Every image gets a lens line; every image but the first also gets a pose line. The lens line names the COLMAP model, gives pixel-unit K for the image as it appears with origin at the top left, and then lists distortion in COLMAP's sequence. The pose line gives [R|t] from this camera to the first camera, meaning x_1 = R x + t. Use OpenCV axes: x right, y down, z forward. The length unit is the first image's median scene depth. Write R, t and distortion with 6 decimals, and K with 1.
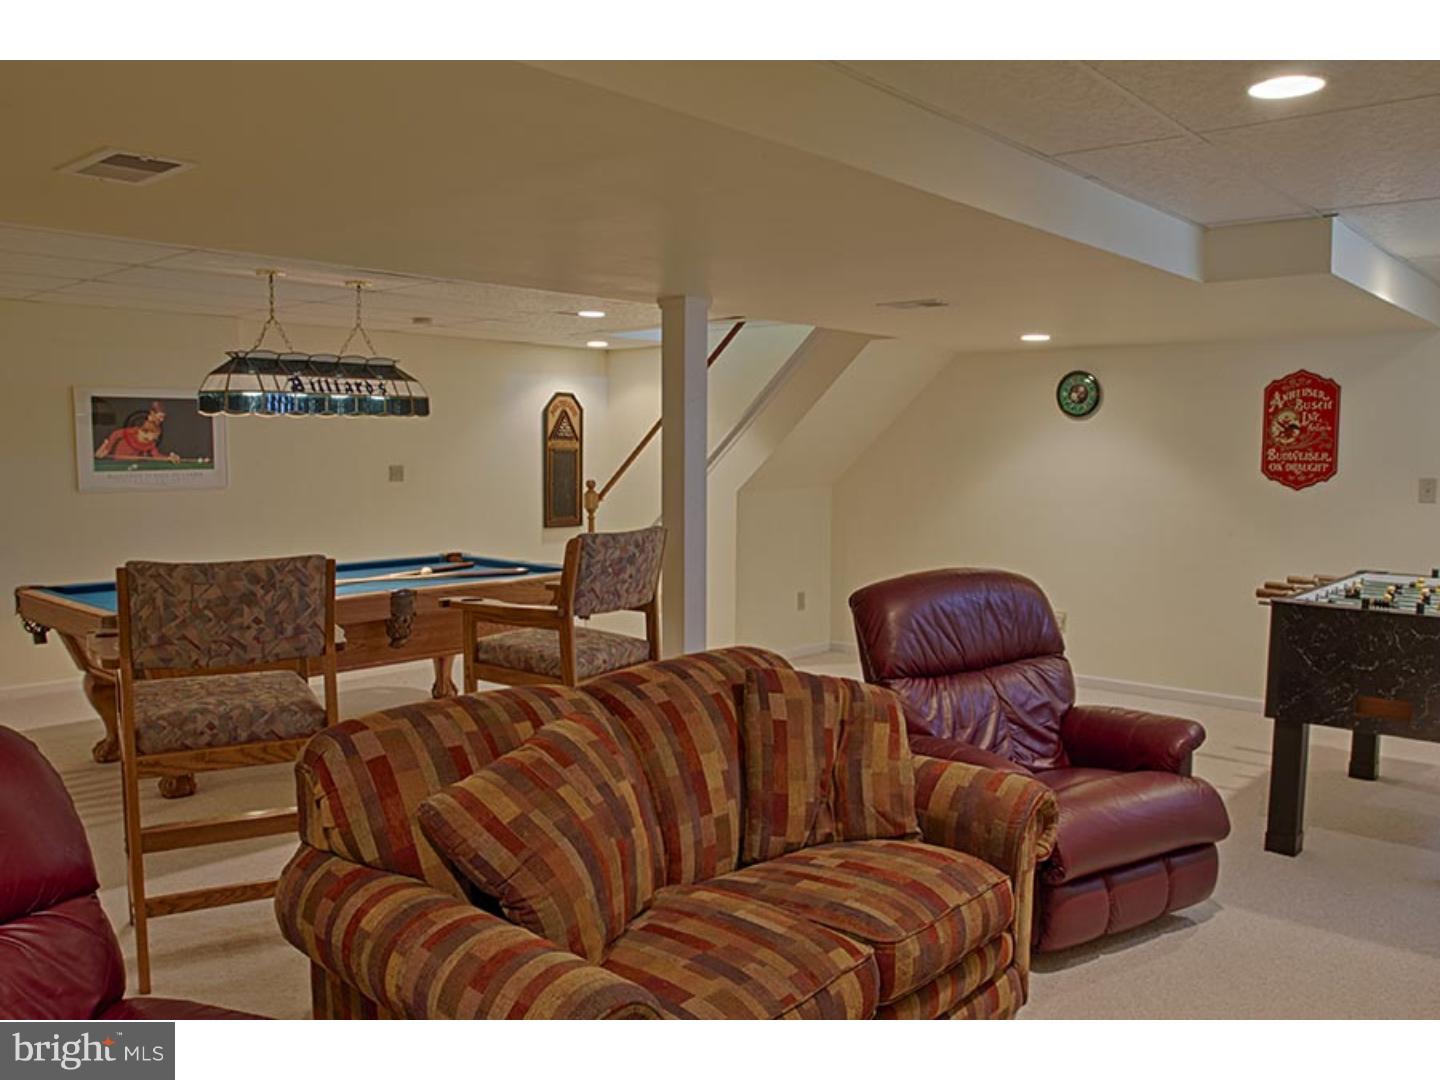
lens RADIAL K [[1146.5, 0, 715.7], [0, 1146.5, 540.8], [0, 0, 1]] dist [-0.081239, 0.023146]
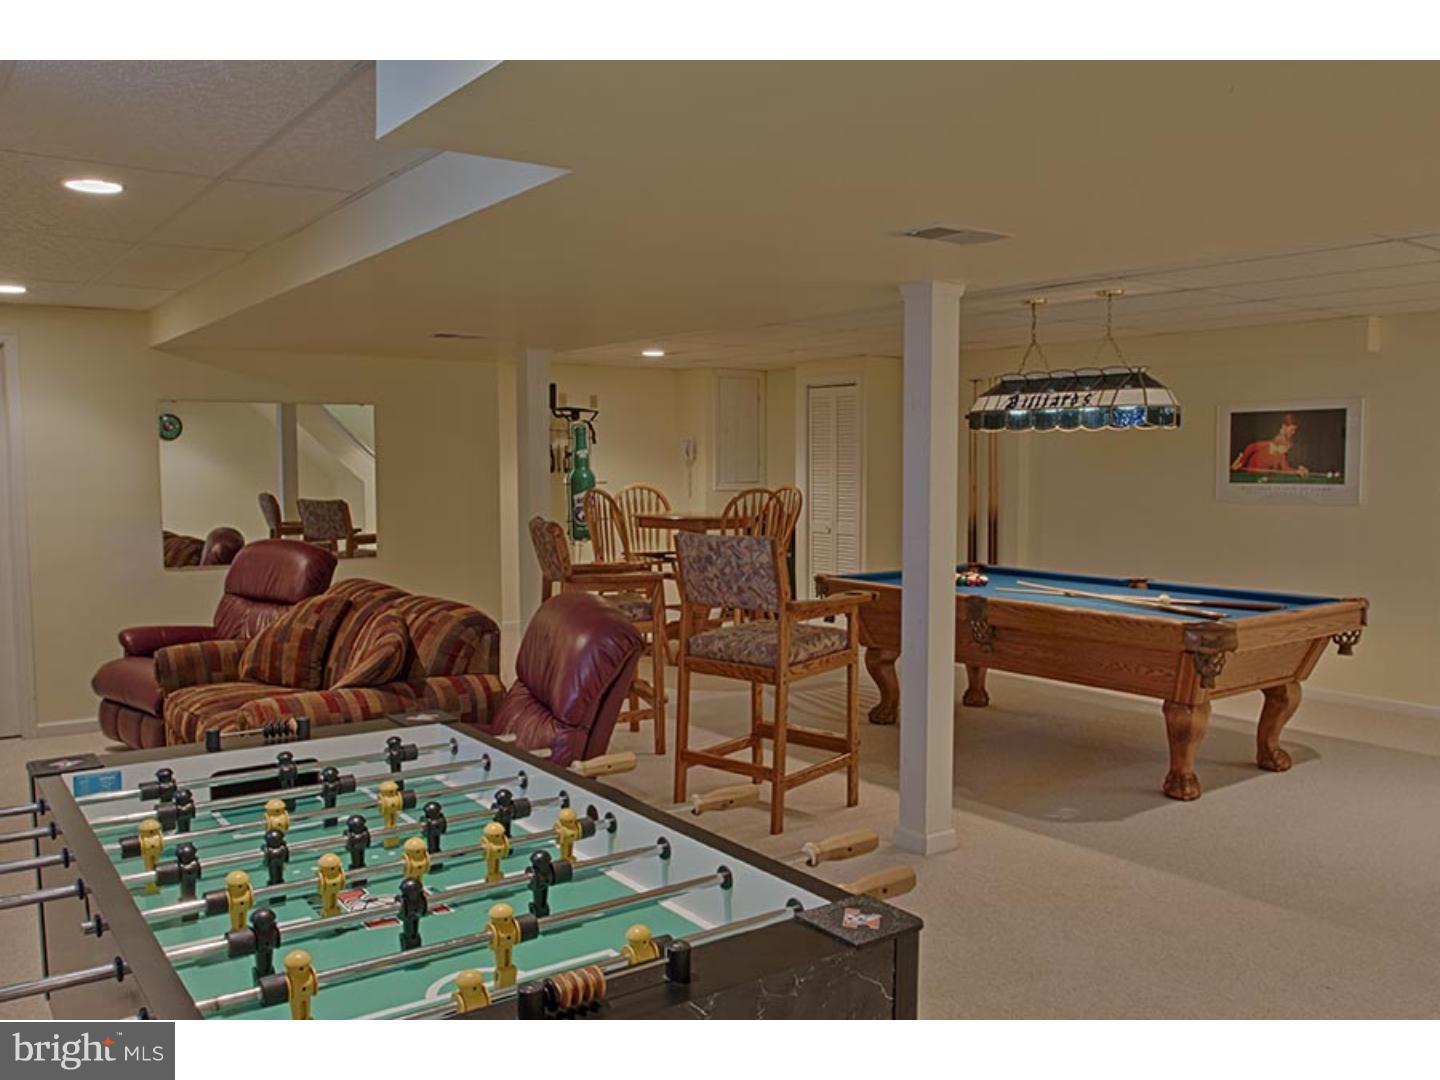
lens RADIAL K [[1146.5, 0, 721.8], [0, 1146.5, 545.6], [0, 0, 1]] dist [-0.081239, 0.023146]
pose [[-0.196481, 0.069124, -0.978068, 0.599717], [-0.079272, 0.993127, 0.086113, -0.056342], [0.977298, 0.094453, -0.189651, 0.731574]]
